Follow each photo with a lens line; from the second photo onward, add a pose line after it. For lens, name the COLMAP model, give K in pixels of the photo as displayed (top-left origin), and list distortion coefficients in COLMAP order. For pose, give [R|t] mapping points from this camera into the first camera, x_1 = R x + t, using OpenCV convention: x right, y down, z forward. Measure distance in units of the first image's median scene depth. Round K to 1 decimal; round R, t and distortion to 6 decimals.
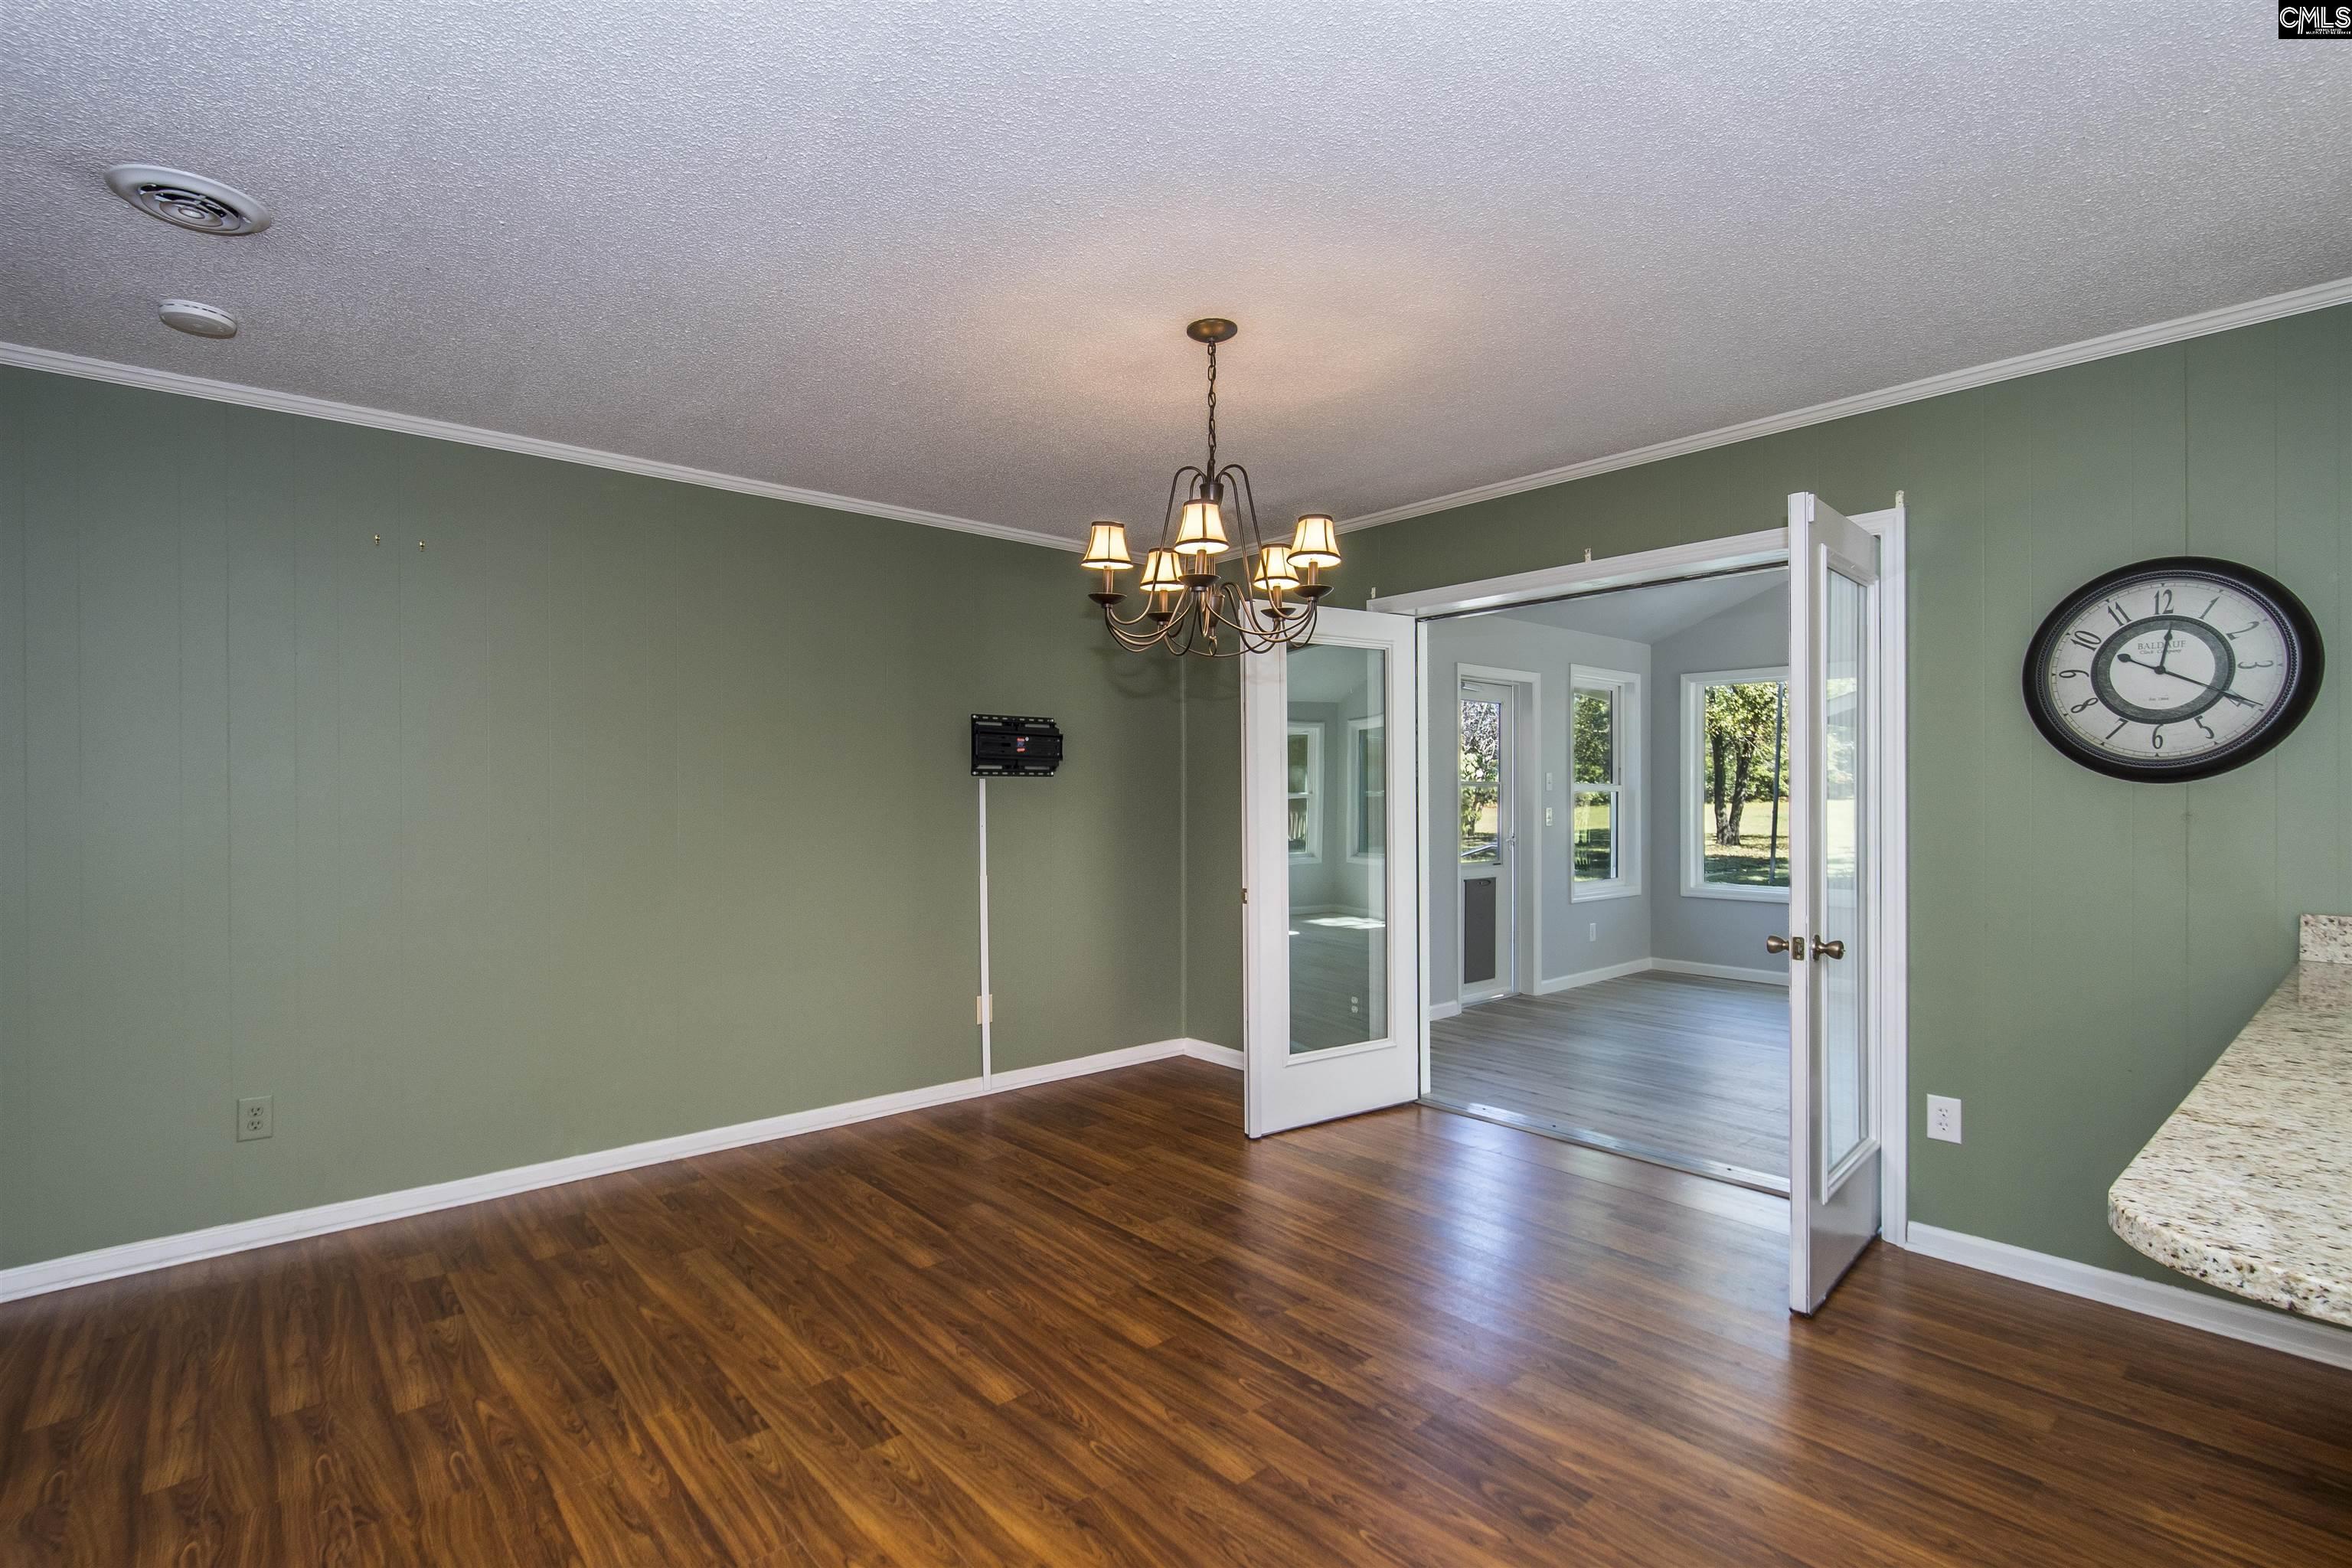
lens RADIAL K [[1097.9, 0, 1148.6], [0, 1097.9, 801.2], [0, 0, 1]] dist [0.006689, -0.005902]
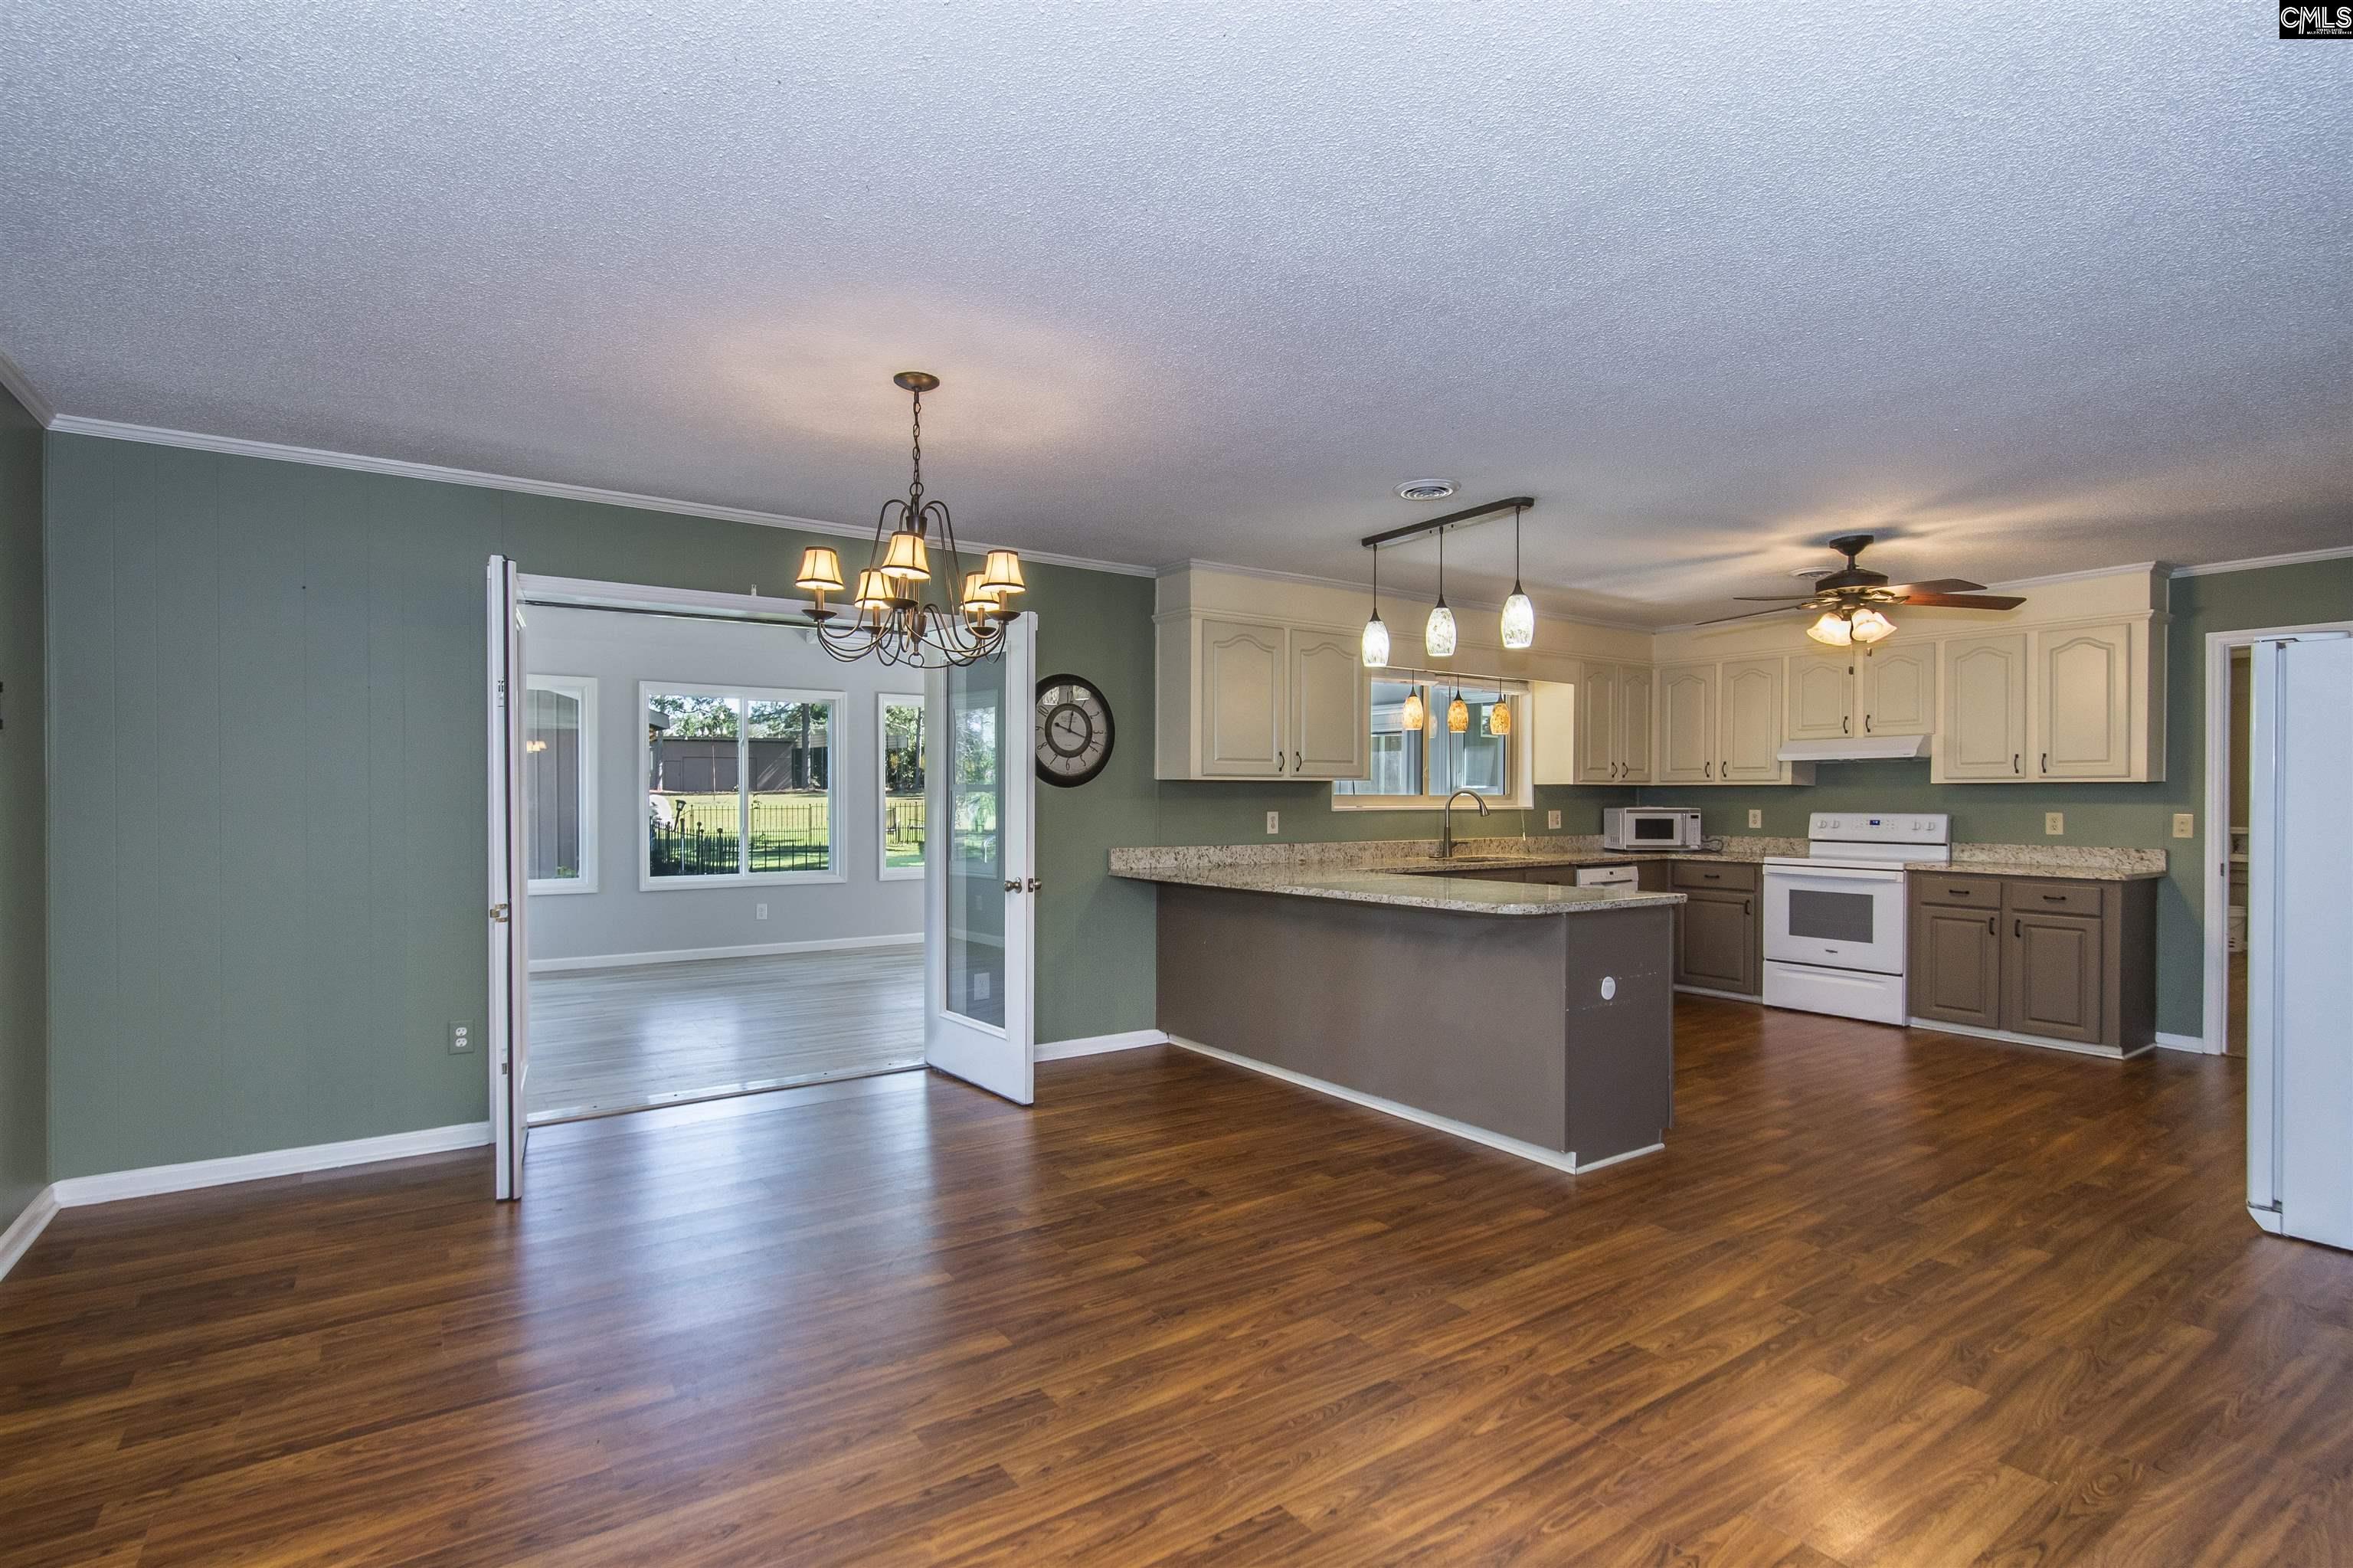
lens RADIAL K [[1112.7, 0, 1153.2], [0, 1112.7, 796.9], [0, 0, 1]] dist [0.004309, -0.001254]
pose [[0.104643, -0.000747, 0.994510, -1.069905], [0.004429, 0.999990, 0.000285, 0.000750], [-0.994500, 0.004375, 0.104645, 0.643143]]
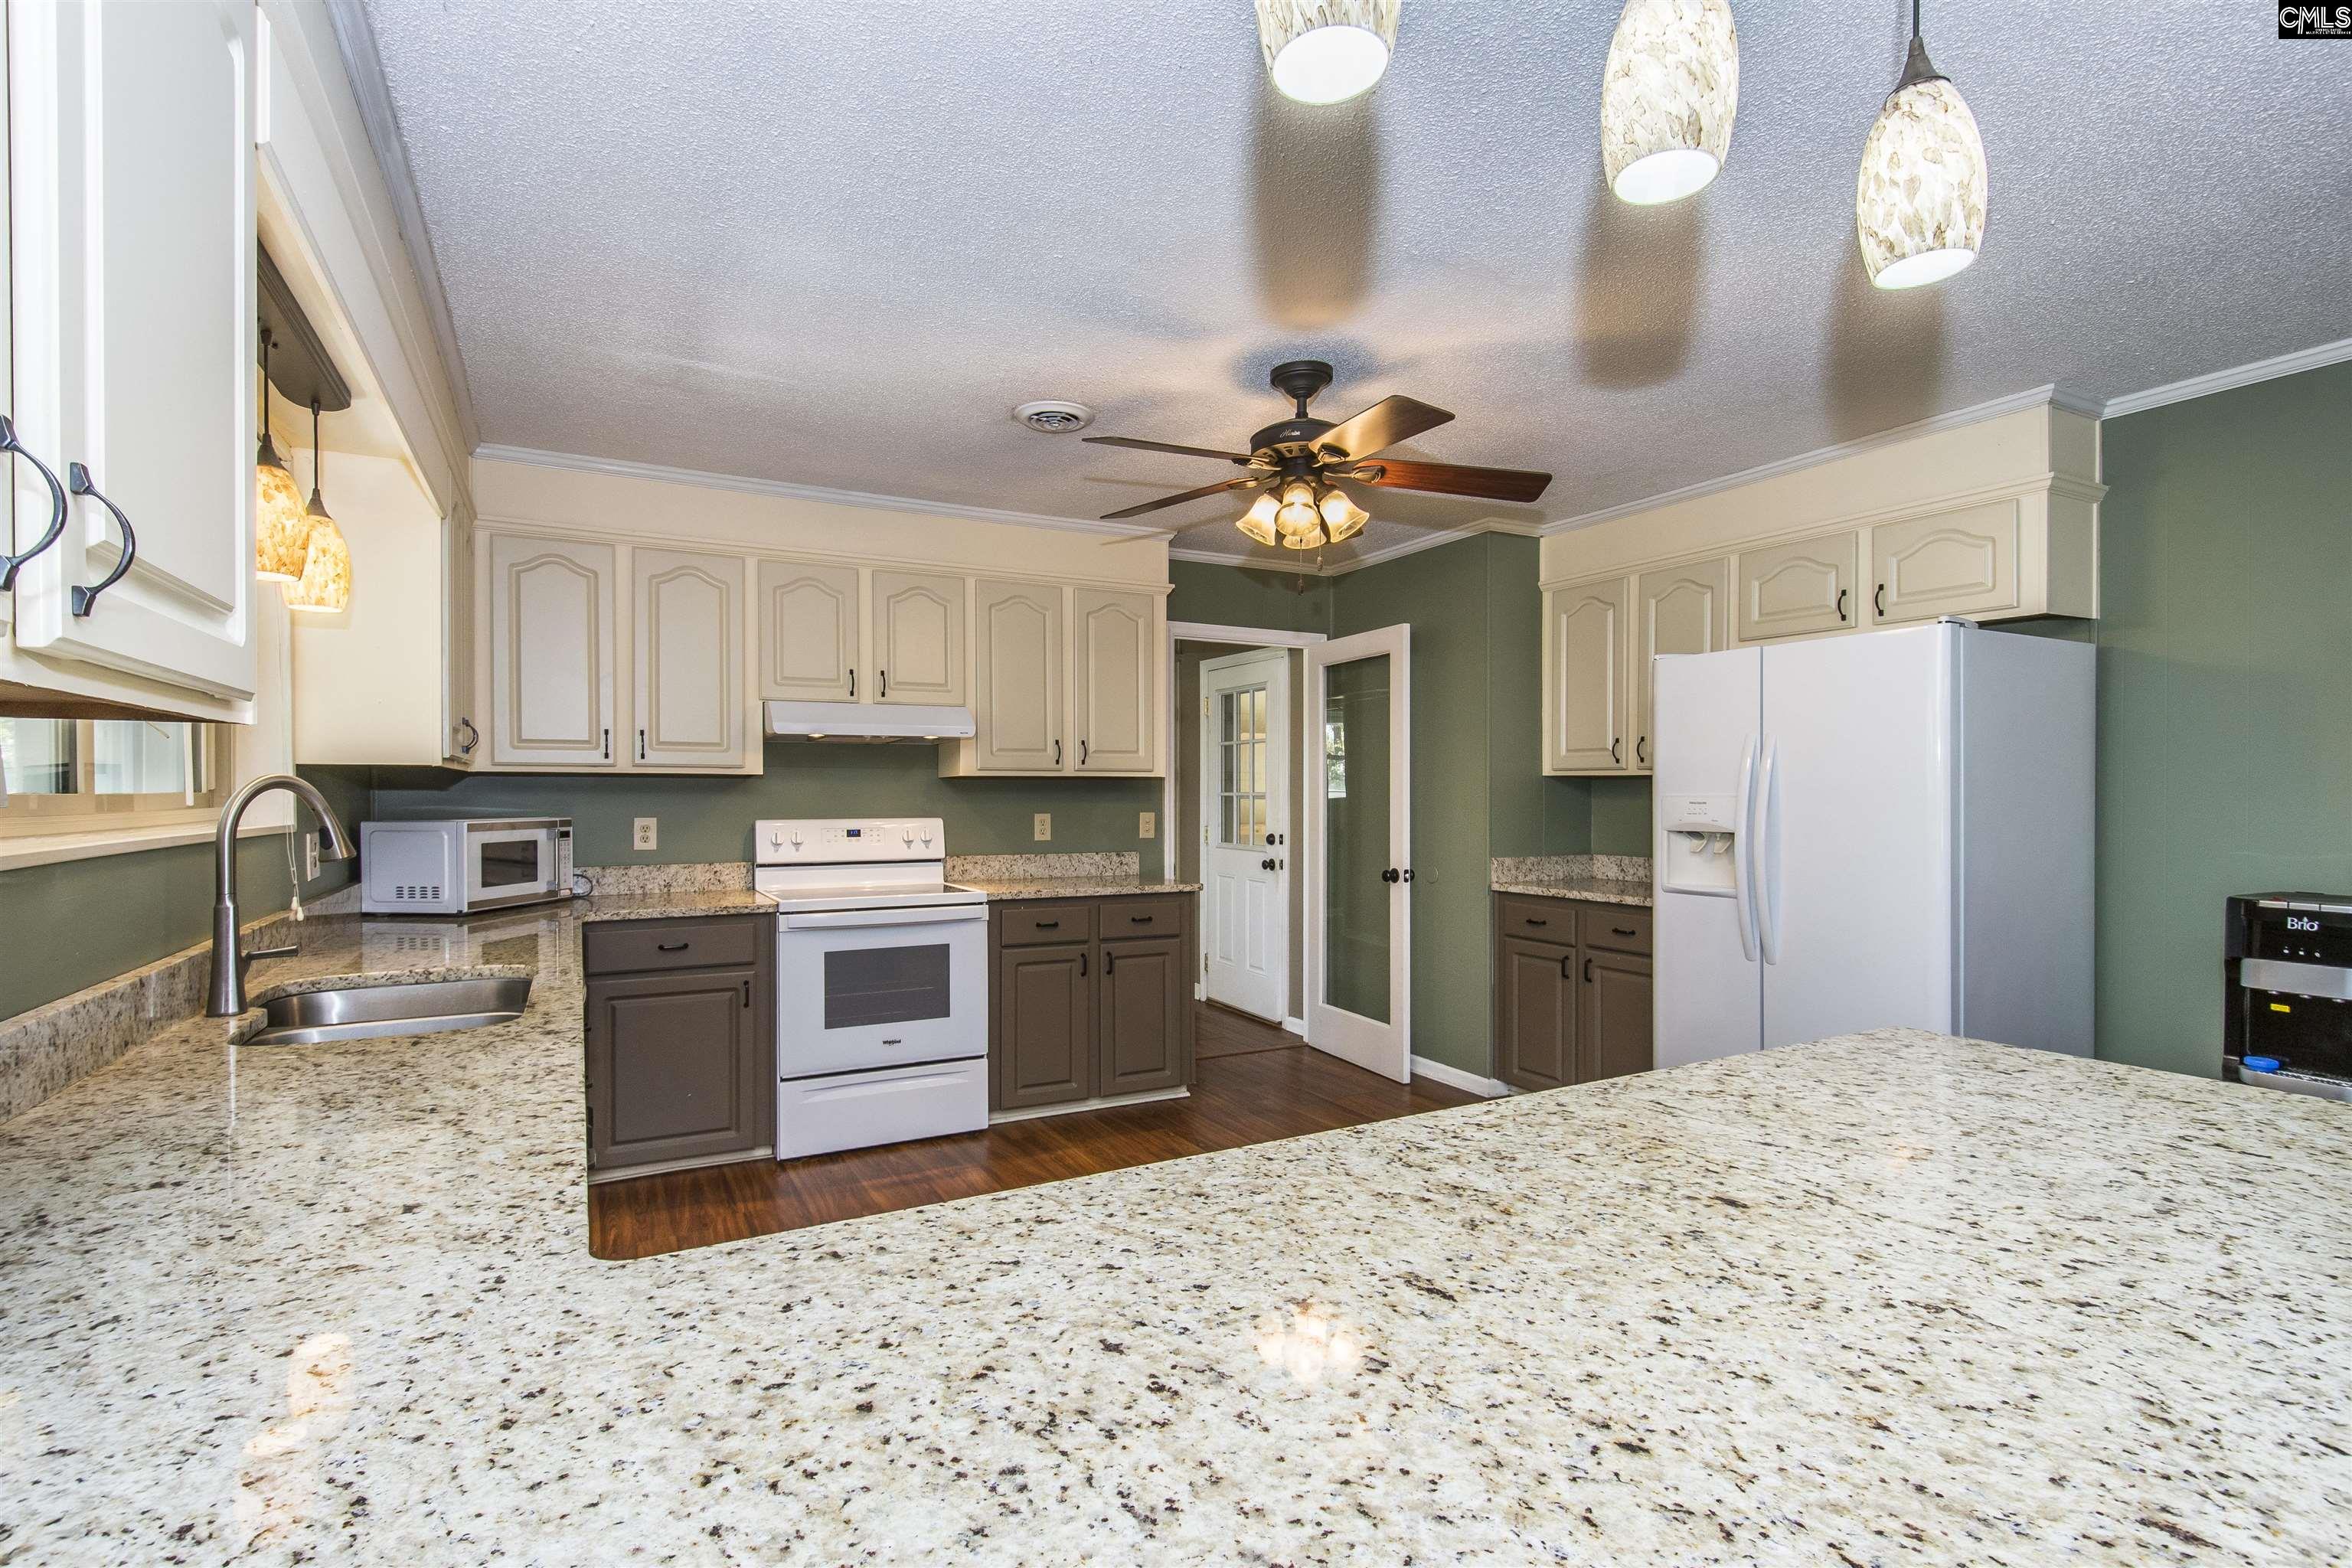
lens RADIAL K [[1112.2, 0, 1152.7], [0, 1112.2, 796.9], [0, 0, 1]] dist [0.004309, -0.001254]
pose [[-0.975450, -0.000260, 0.220220, 0.797521], [0.001888, 0.999953, 0.009544, -0.003204], [-0.220212, 0.009726, -0.975404, 0.824428]]
